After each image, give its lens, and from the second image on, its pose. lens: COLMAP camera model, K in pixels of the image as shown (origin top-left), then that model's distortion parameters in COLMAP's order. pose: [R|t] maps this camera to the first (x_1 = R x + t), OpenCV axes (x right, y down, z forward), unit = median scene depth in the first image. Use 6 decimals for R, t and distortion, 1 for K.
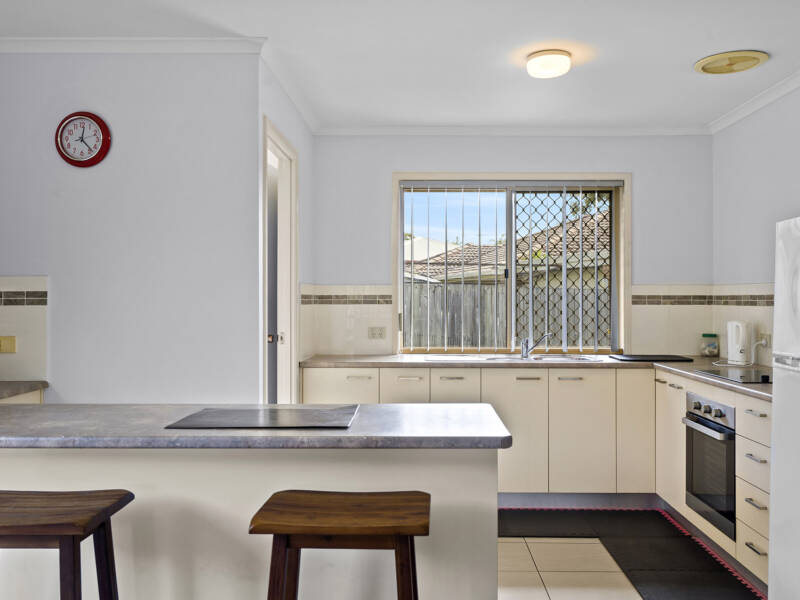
lens RADIAL K [[712.6, 0, 404.3], [0, 712.6, 299.0], [0, 0, 1]] dist [0.003549, 0.009399]
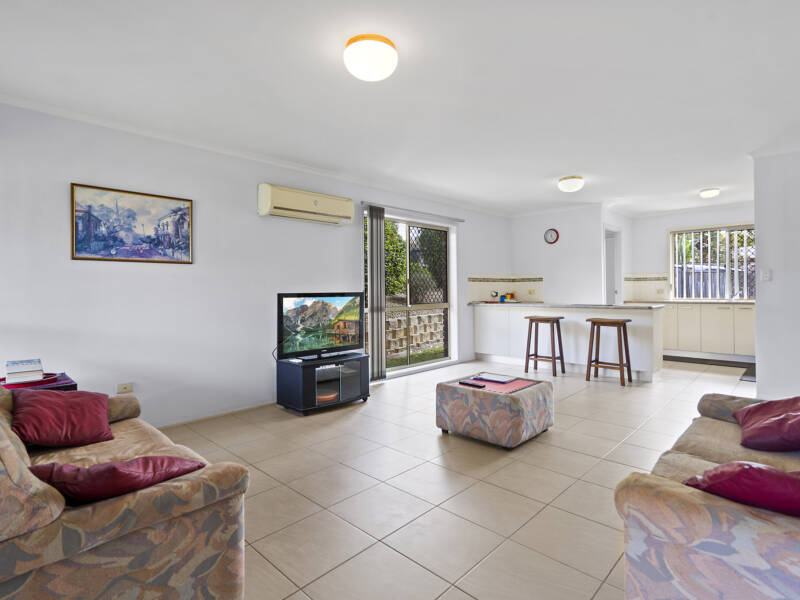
lens RADIAL K [[412.1, 0, 413.7], [0, 412.1, 291.0], [0, 0, 1]] dist [0.006732, 0.001186]
pose [[0.745372, -0.005266, -0.666628, 0.420987], [0.012191, 0.999909, 0.005732, 0.036524], [0.666538, -0.012400, 0.745368, -1.022749]]
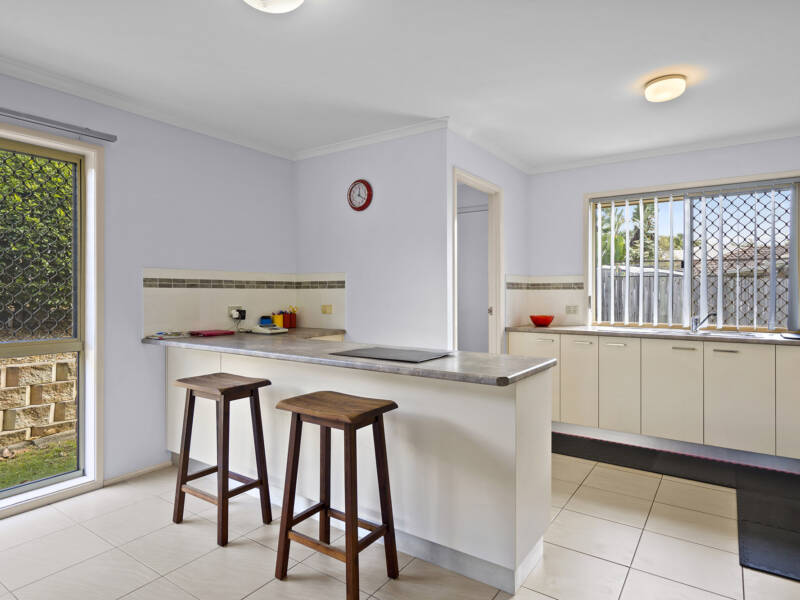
lens RADIAL K [[466.4, 0, 404.3], [0, 466.4, 296.7], [0, 0, 1]] dist [0.008732, 0.002879]
pose [[0.836218, 0.006817, -0.548356, 0.271608], [0.000661, 0.999909, 0.013437, 0.013588], [0.548398, -0.011599, 0.836137, 0.081335]]
